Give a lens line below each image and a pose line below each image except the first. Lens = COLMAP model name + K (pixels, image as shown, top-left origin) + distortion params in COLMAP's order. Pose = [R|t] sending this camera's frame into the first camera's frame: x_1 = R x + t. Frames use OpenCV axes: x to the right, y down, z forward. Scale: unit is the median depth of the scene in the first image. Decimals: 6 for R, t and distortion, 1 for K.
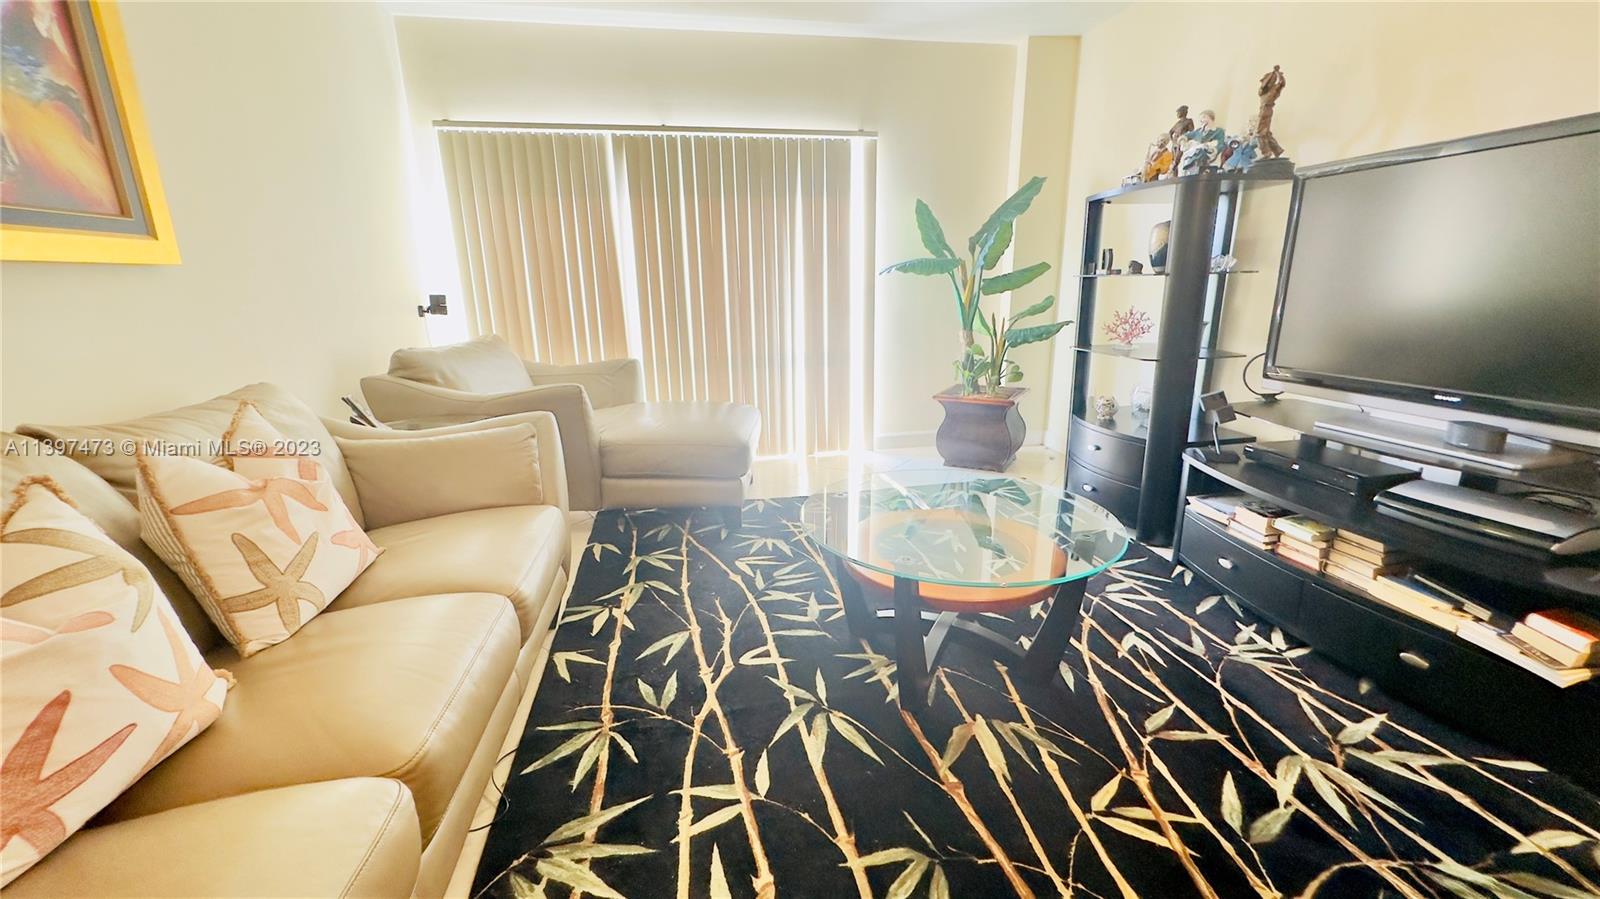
lens RADIAL K [[648.0, 0, 794.0], [0, 648.0, 450.9], [0, 0, 1]] dist [-0.000374, 0.000196]
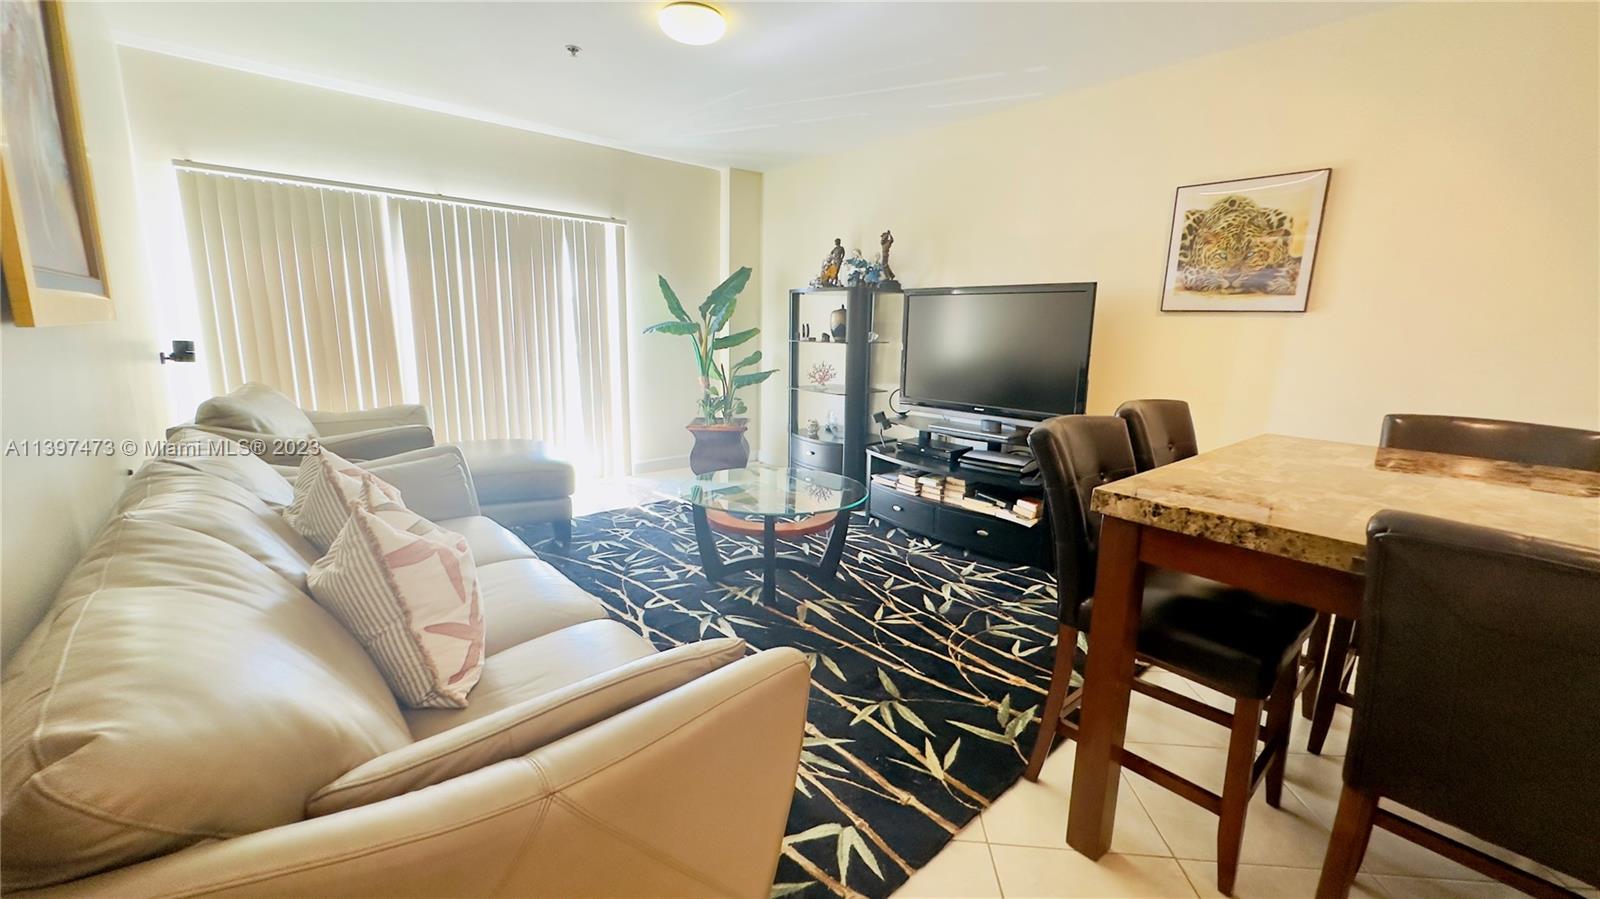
lens RADIAL K [[648.0, 0, 804.5], [0, 648.0, 450.6], [0, 0, 1]] dist [-0.000374, 0.000196]
pose [[0.852454, -0.063535, 0.518927, -0.420667], [0.097840, 0.994439, -0.038969, 0.058719], [-0.513565, 0.083991, 0.853930, -0.358926]]
